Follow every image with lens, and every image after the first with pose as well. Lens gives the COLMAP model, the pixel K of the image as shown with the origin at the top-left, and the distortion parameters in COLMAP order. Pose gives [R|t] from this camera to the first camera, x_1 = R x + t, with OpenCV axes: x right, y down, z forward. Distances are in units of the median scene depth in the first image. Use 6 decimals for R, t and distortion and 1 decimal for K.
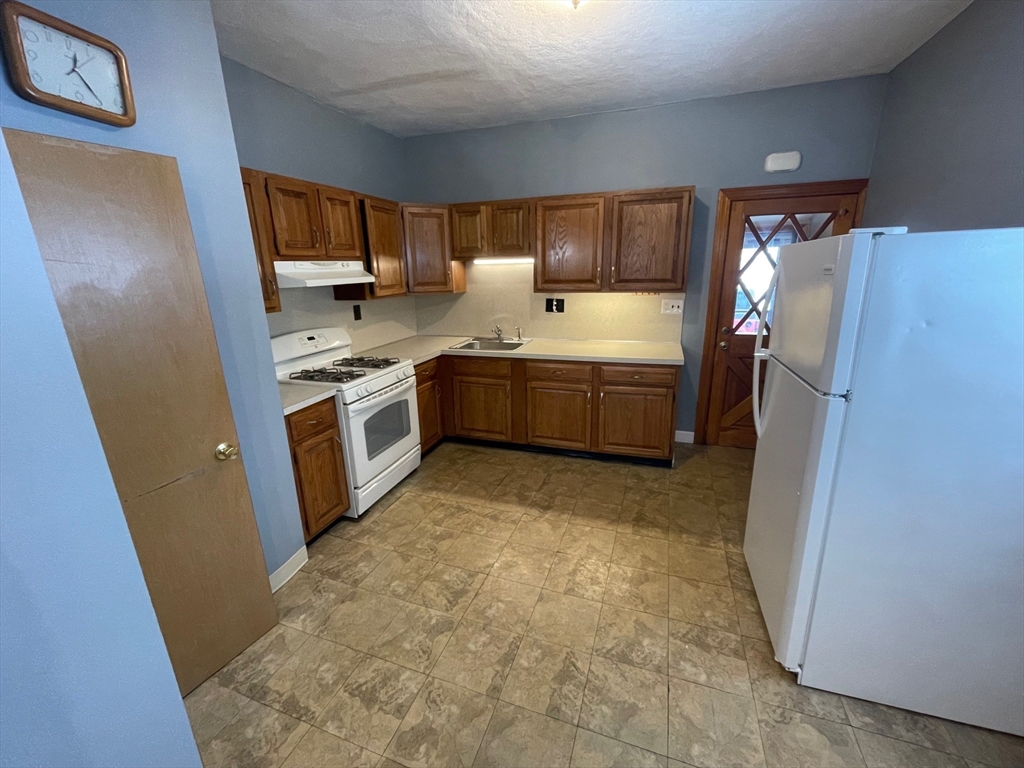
lens RADIAL K [[417.9, 0, 513.9], [0, 417.9, 383.3], [0, 0, 1]] dist [-0.000838, -0.000435]
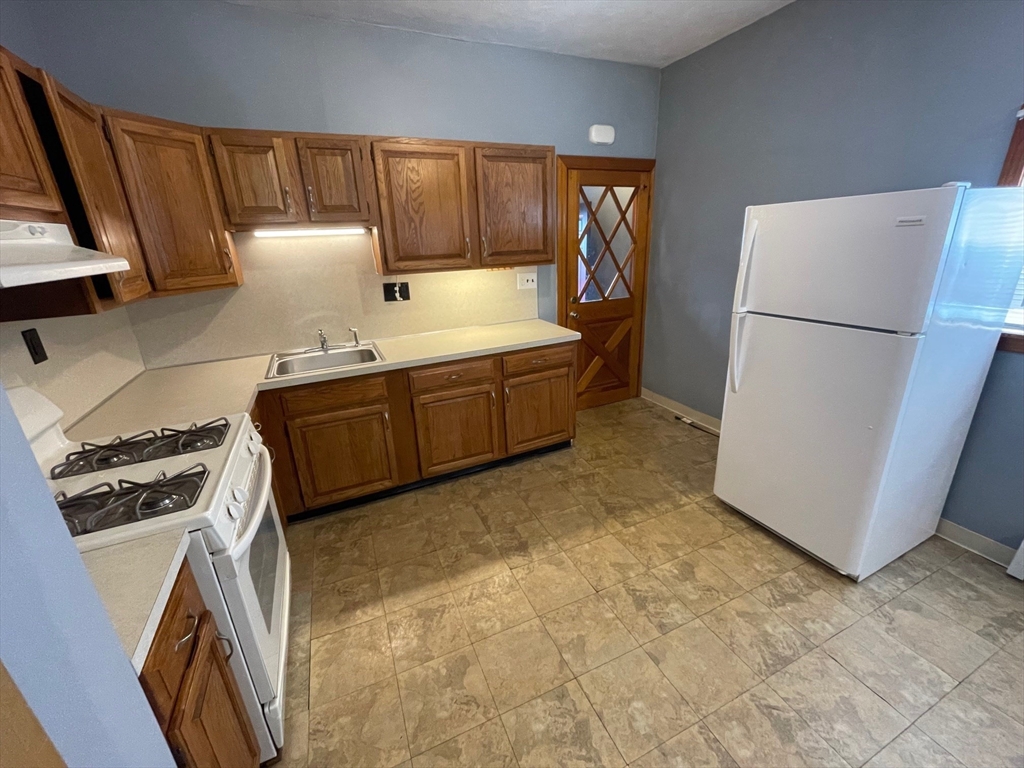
lens RADIAL K [[417.9, 0, 513.9], [0, 417.9, 383.3], [0, 0, 1]] dist [-0.000838, -0.000435]
pose [[0.723992, -0.232099, 0.649589, -0.333959], [0.207761, 0.971337, 0.115502, -0.083820], [-0.657778, 0.051337, 0.751461, 0.367483]]
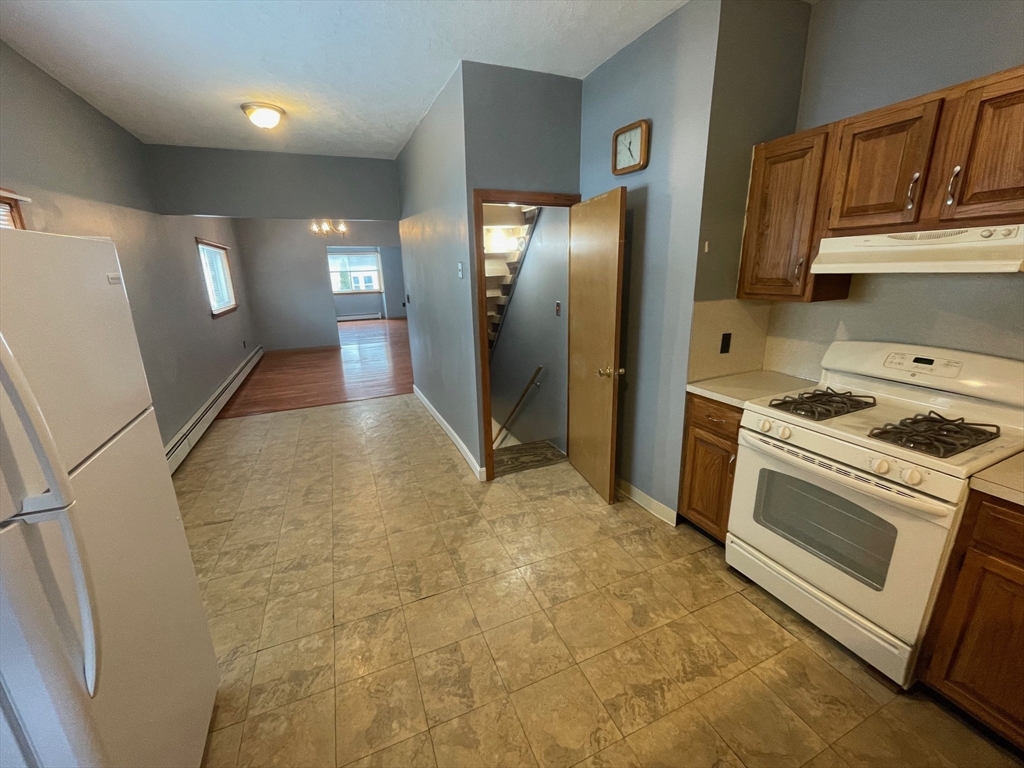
lens RADIAL K [[417.9, 0, 513.9], [0, 417.9, 383.3], [0, 0, 1]] dist [-0.000838, -0.000435]
pose [[-0.731138, 0.222686, -0.644863, 0.312892], [-0.141791, 0.874989, 0.462914, -0.252230], [0.667333, 0.429890, -0.608163, 0.909274]]
